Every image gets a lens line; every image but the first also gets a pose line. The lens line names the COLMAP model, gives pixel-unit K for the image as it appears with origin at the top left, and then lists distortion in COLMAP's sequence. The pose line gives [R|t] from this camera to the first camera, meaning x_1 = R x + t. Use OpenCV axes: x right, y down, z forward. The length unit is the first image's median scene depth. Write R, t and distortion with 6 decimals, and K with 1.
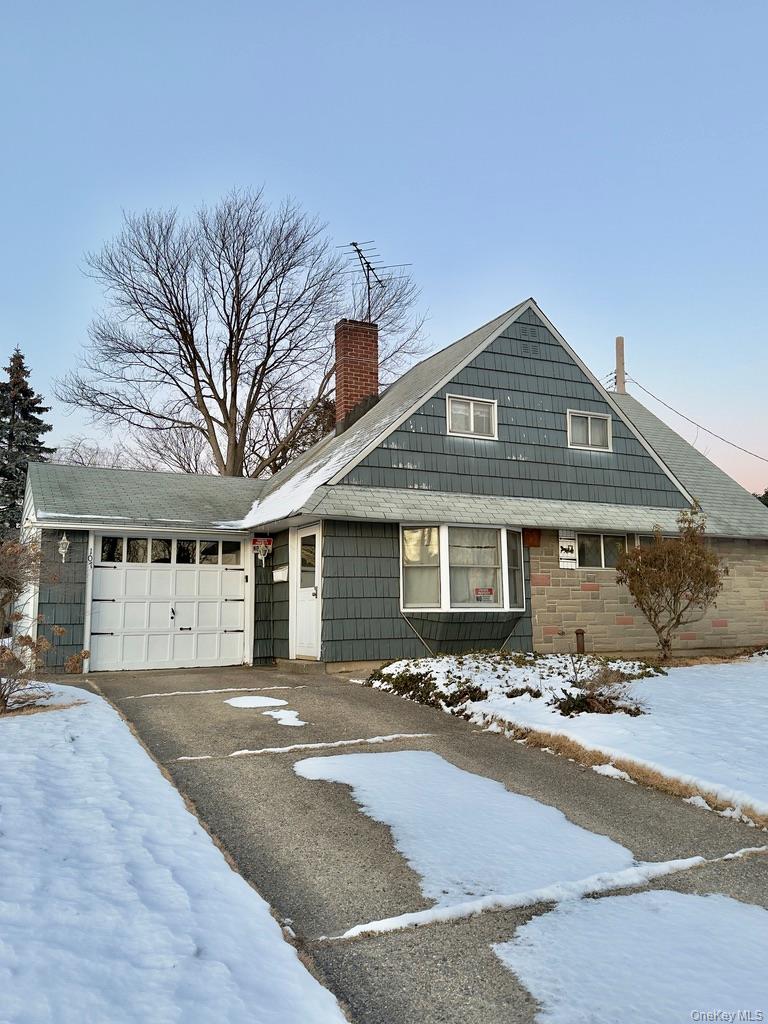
lens RADIAL K [[793.0, 0, 391.2], [0, 793.0, 502.0], [0, 0, 1]] dist [0.058205, -0.039547]
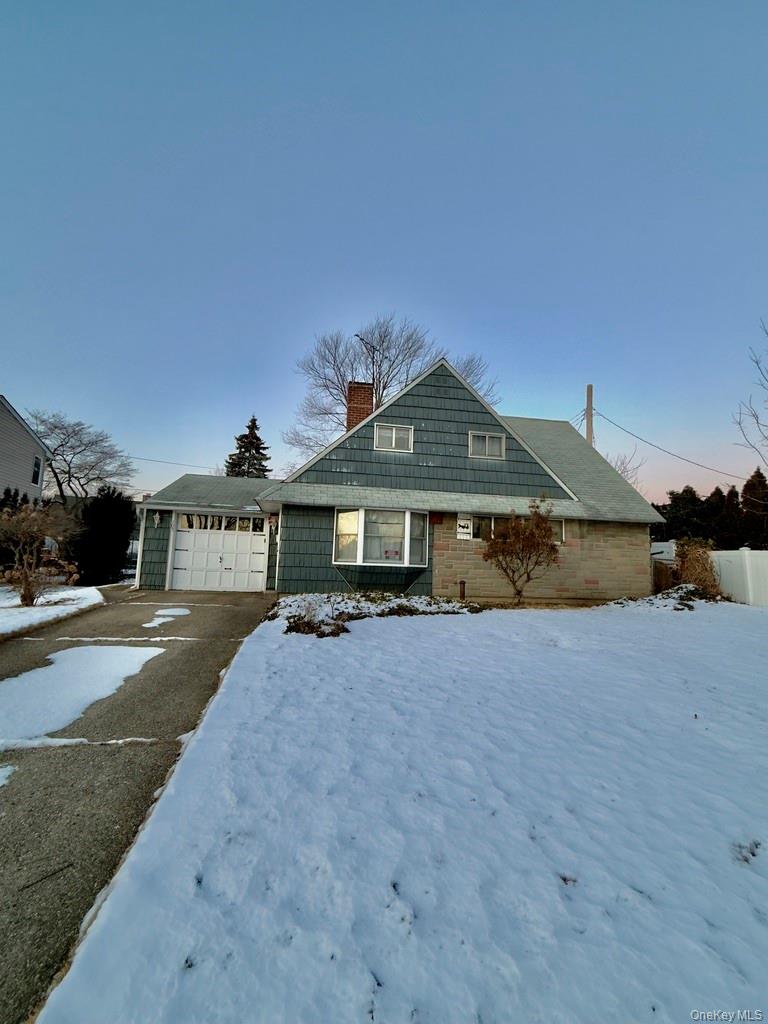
lens RADIAL K [[473.6, 0, 384.3], [0, 473.6, 507.8], [0, 0, 1]] dist [-0.011258, 0.000997]
pose [[0.958662, 0.005475, -0.284495, 0.318374], [-0.001889, 0.999915, 0.012878, 0.013941], [0.284541, -0.011808, 0.958591, 0.117935]]
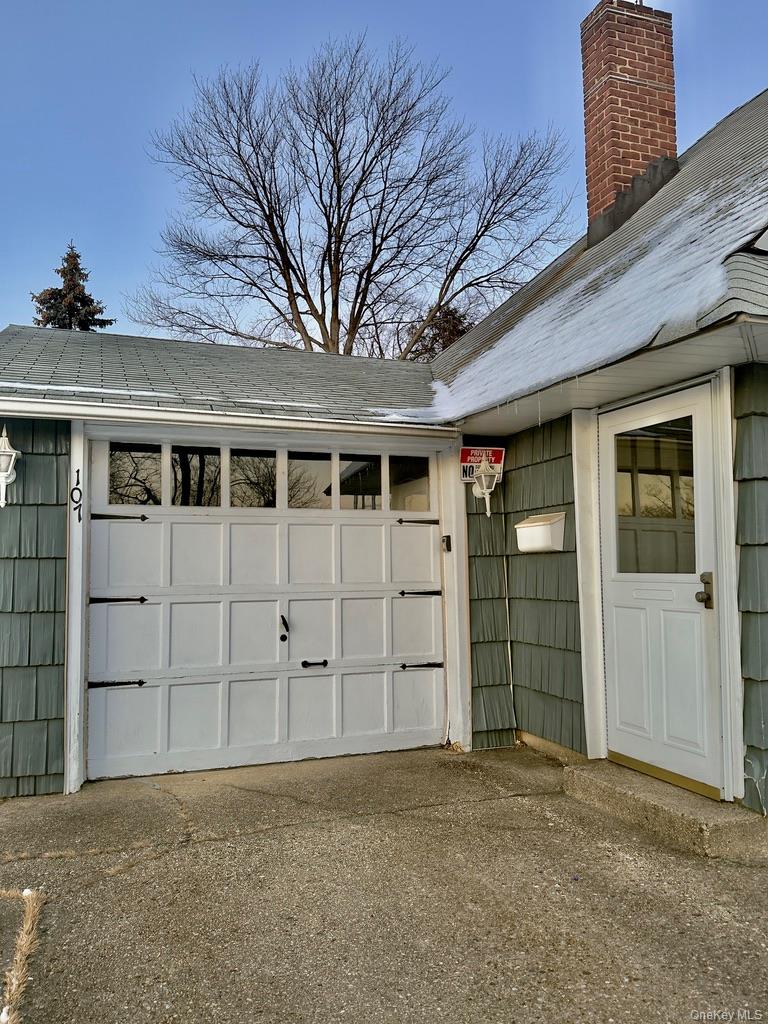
lens RADIAL K [[793.0, 0, 401.3], [0, 793.0, 505.4], [0, 0, 1]] dist [0.058205, -0.039547]
pose [[0.994912, -0.013842, -0.099792, -0.154824], [0.020920, 0.997312, 0.070228, 0.043337], [0.098551, -0.071958, 0.992527, 0.542774]]
